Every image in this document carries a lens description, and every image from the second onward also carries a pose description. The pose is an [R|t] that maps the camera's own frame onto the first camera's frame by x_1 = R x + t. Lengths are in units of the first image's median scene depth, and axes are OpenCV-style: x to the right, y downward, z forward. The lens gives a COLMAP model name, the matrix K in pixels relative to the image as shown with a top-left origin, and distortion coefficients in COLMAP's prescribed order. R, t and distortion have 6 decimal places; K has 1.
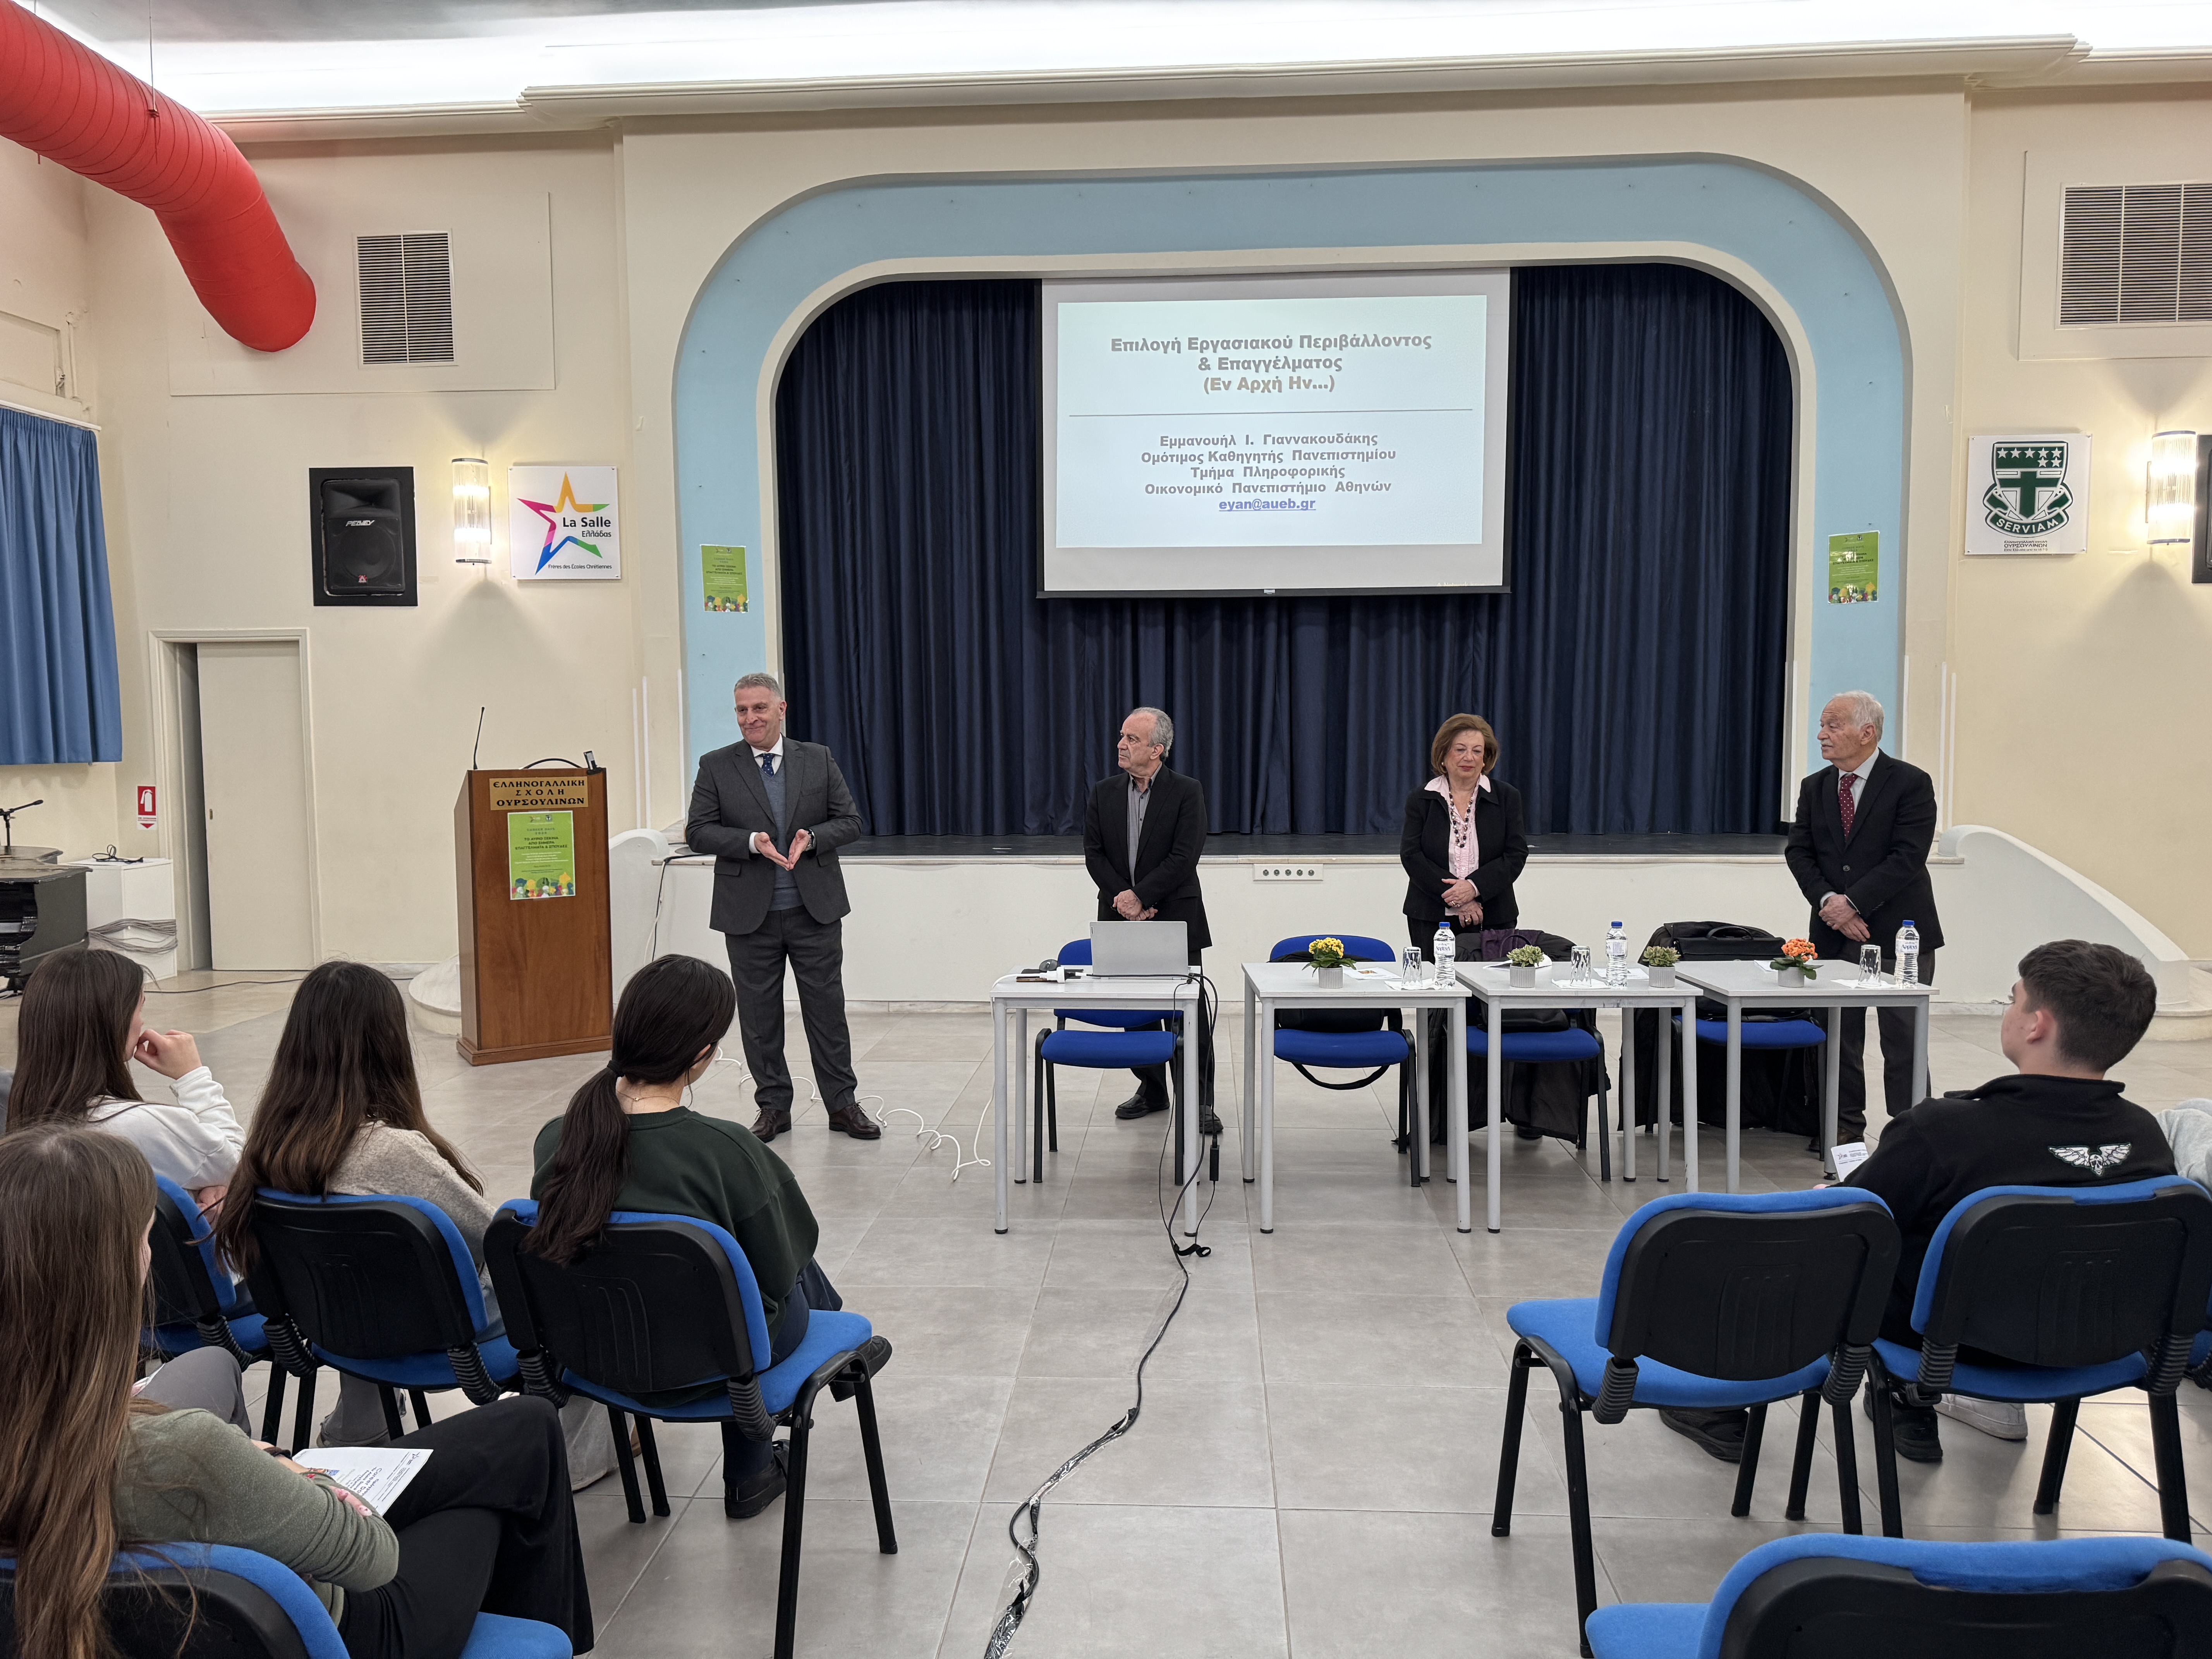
lens RADIAL K [[1773.9, 0, 1086.9], [0, 1773.9, 901.7], [0, 0, 1]] dist [-0.007966, -0.000180]
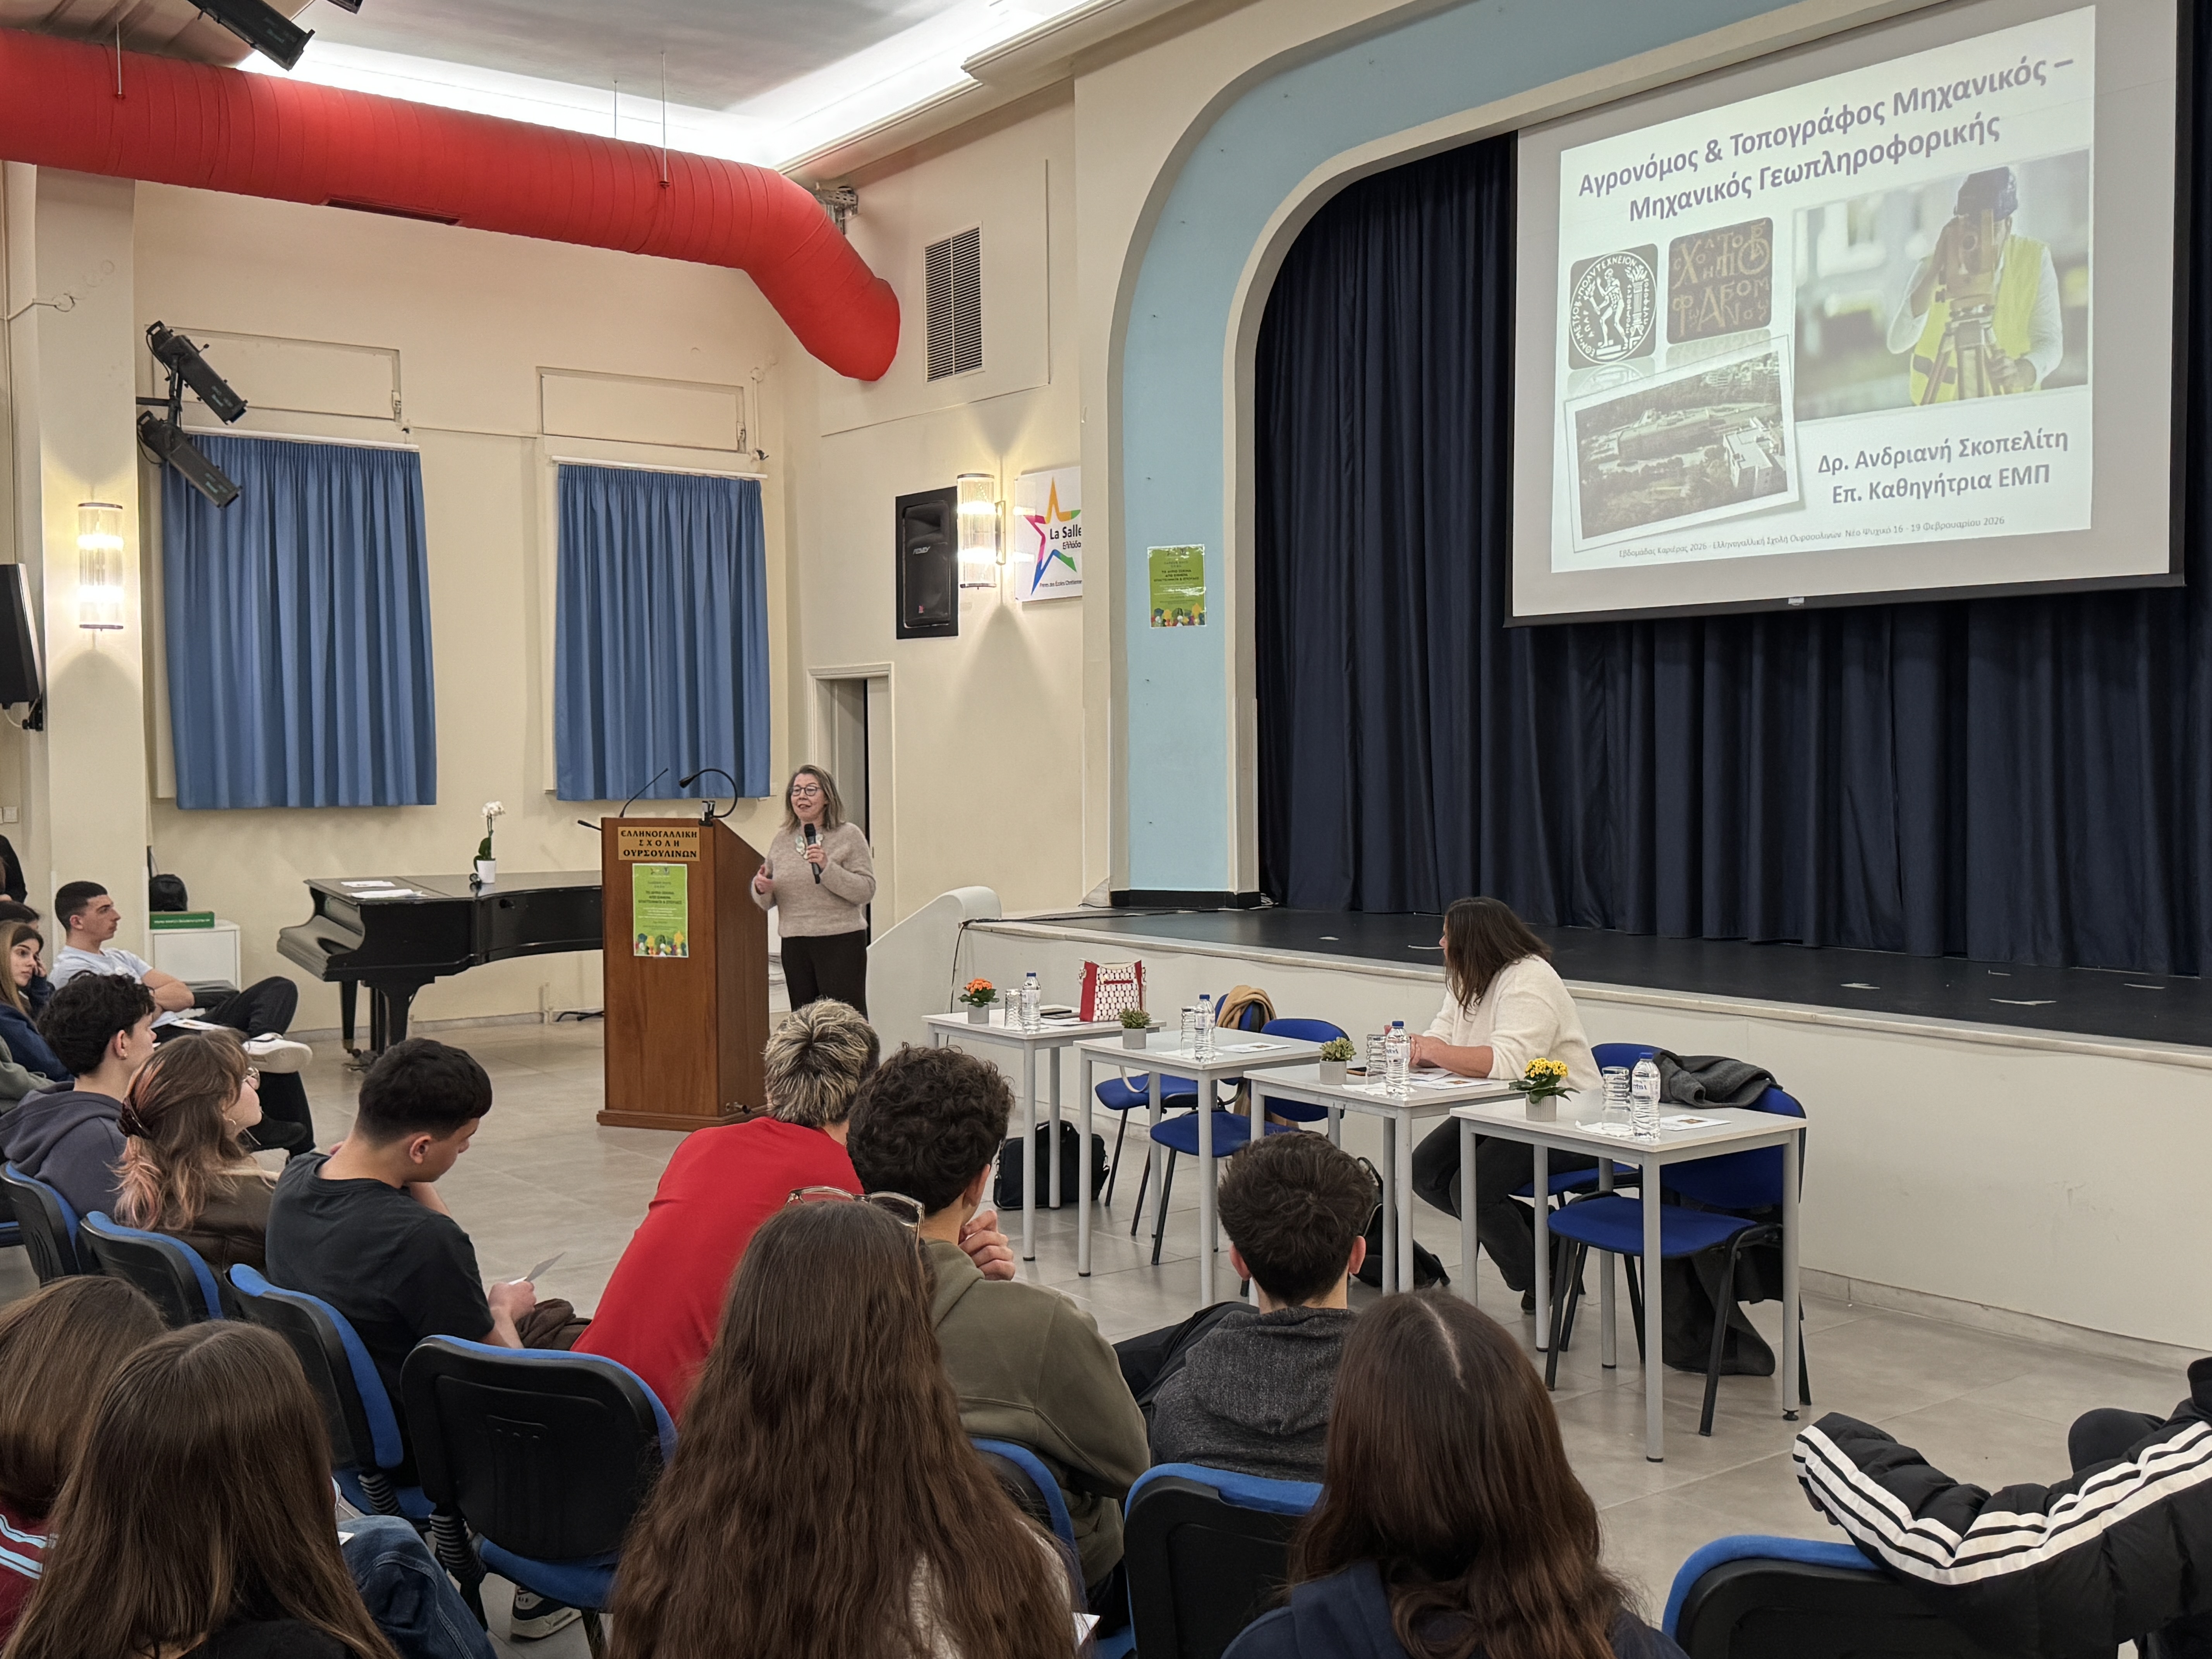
lens RADIAL K [[2161.7, 0, 1106.0], [0, 2161.7, 829.5], [0, 0, 1]] dist [0.155354, -0.307597]
pose [[0.622630, 0.031611, -0.781878, 0.565170], [-0.075907, 0.996911, -0.020143, -0.049263], [0.778826, 0.071892, 0.623107, 0.365159]]
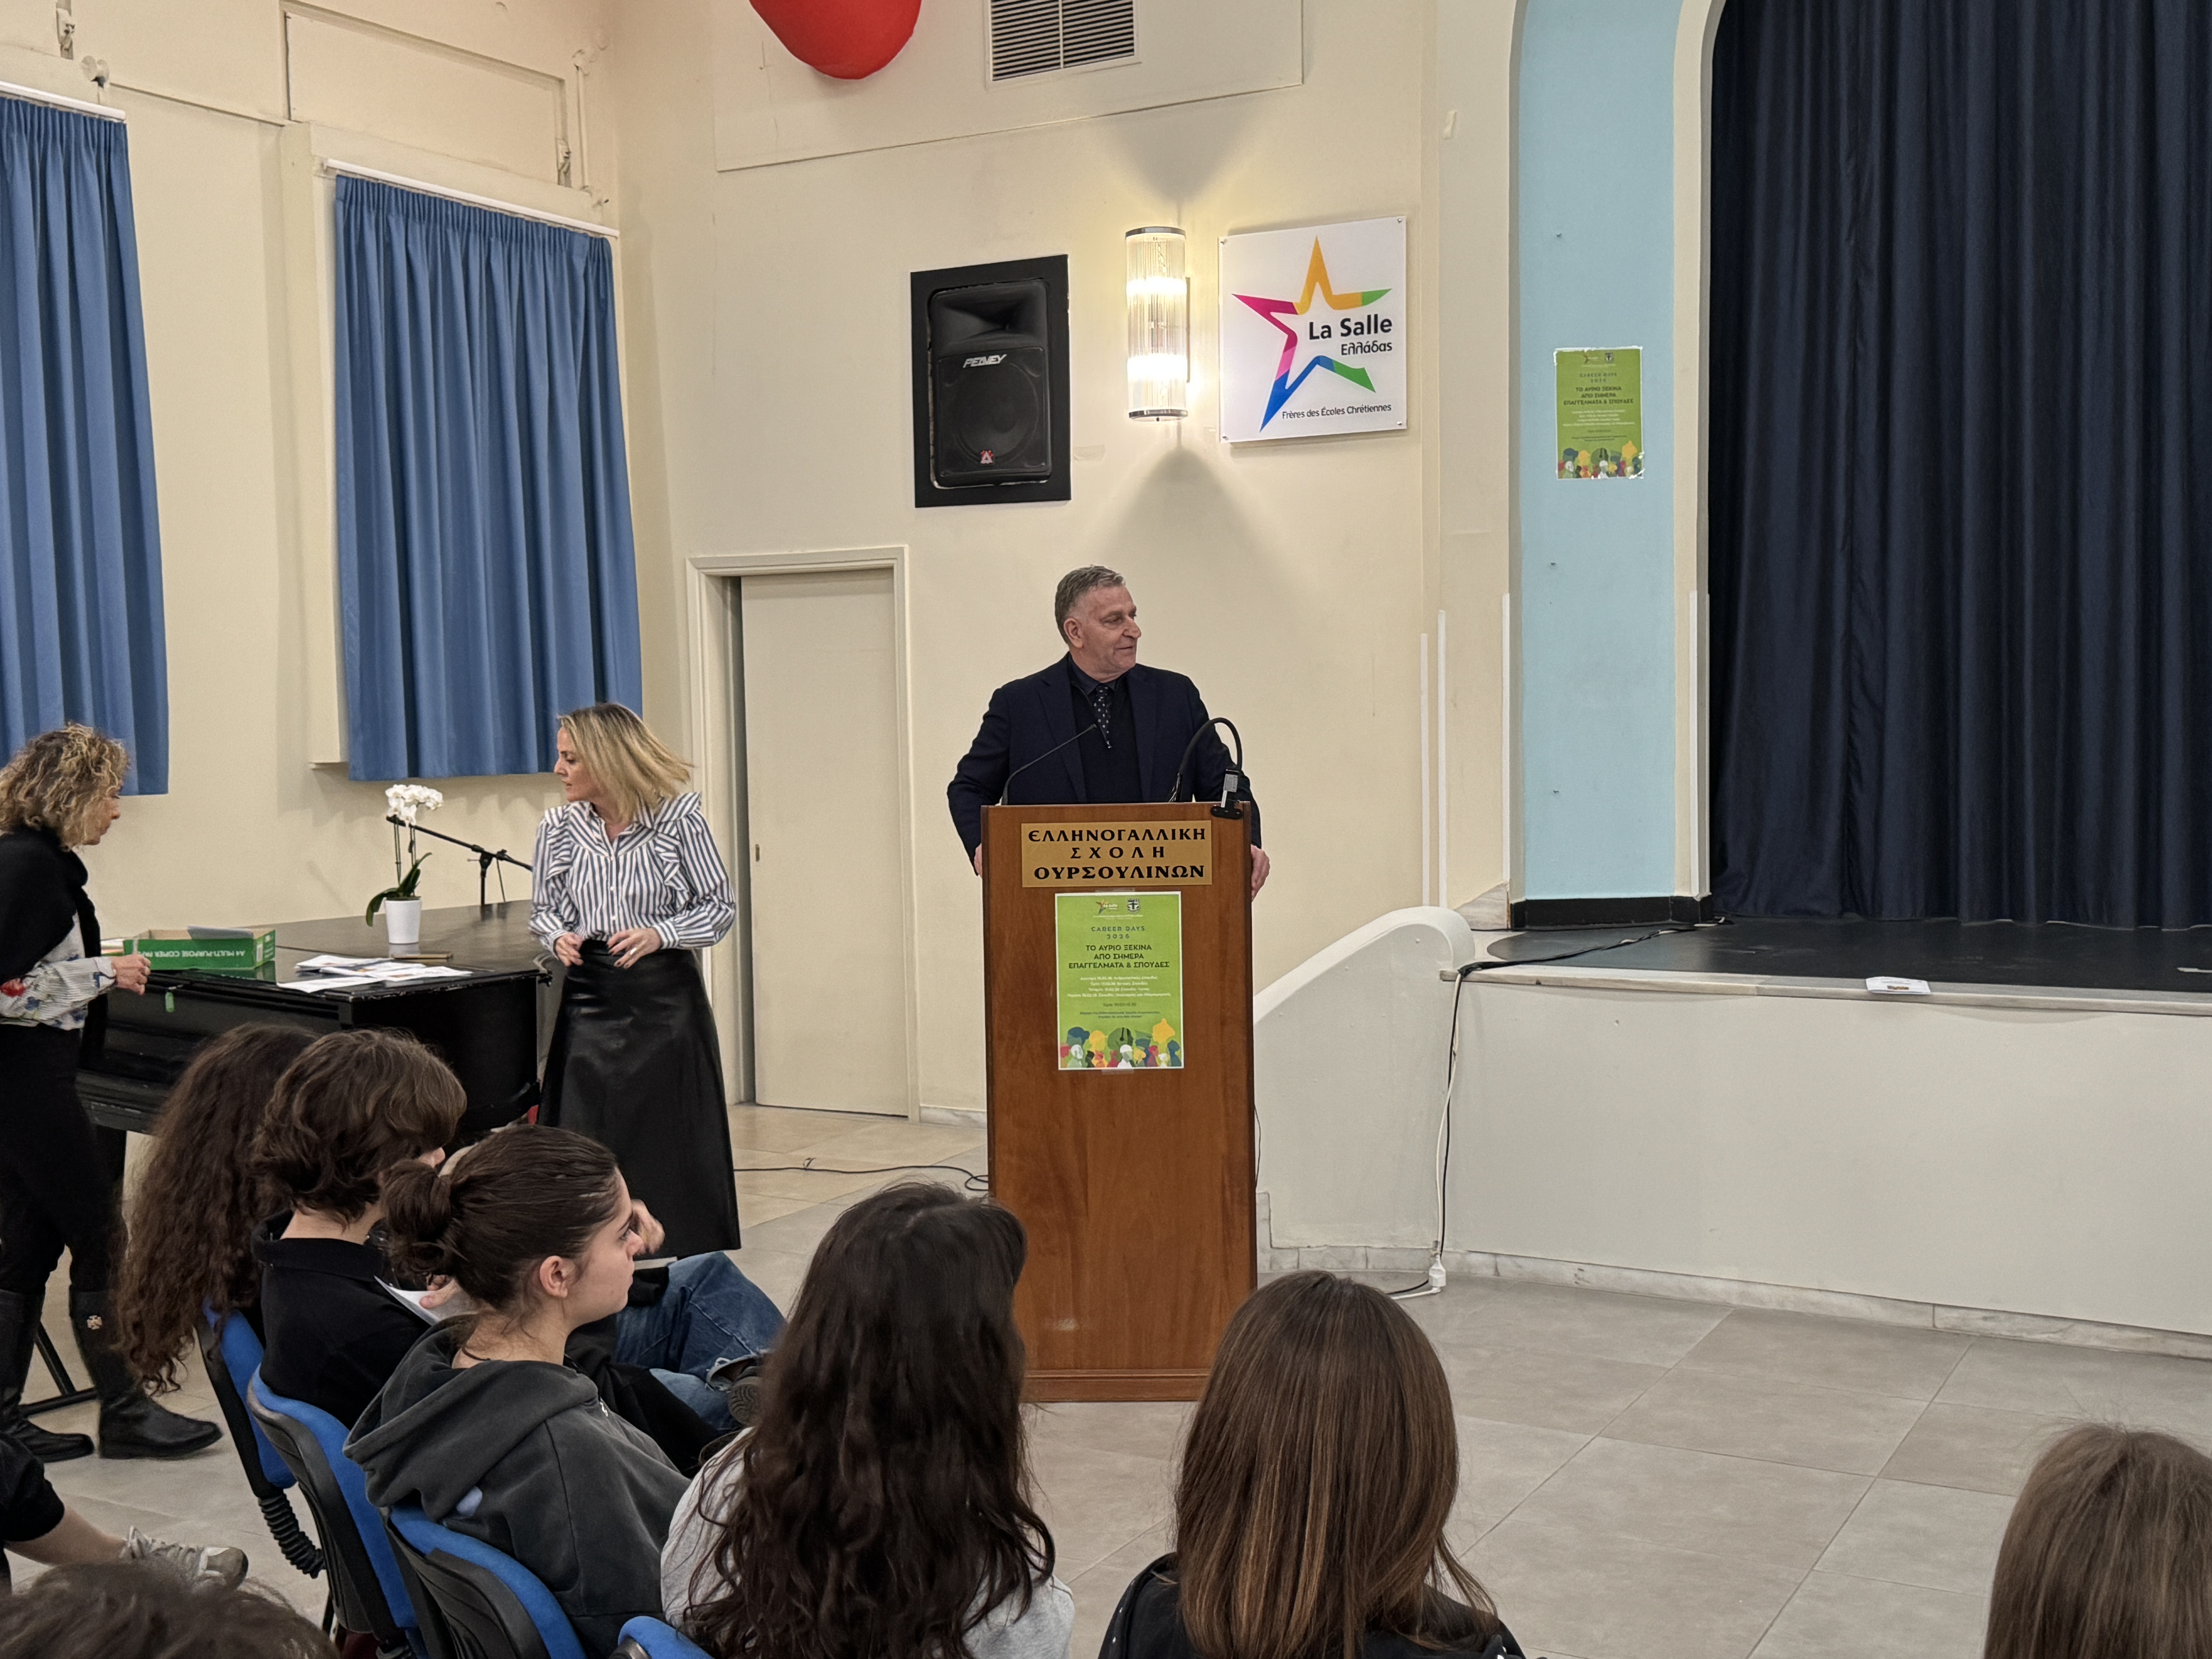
lens RADIAL K [[2382.1, 0, 1106.0], [0, 2382.1, 829.5], [0, 0, 1]] dist [0.231039, -0.526323]
pose [[0.886829, 0.016263, -0.461811, -0.007912], [-0.034054, 0.998963, -0.030215, -0.037307], [0.460841, 0.042522, 0.886464, 0.325096]]
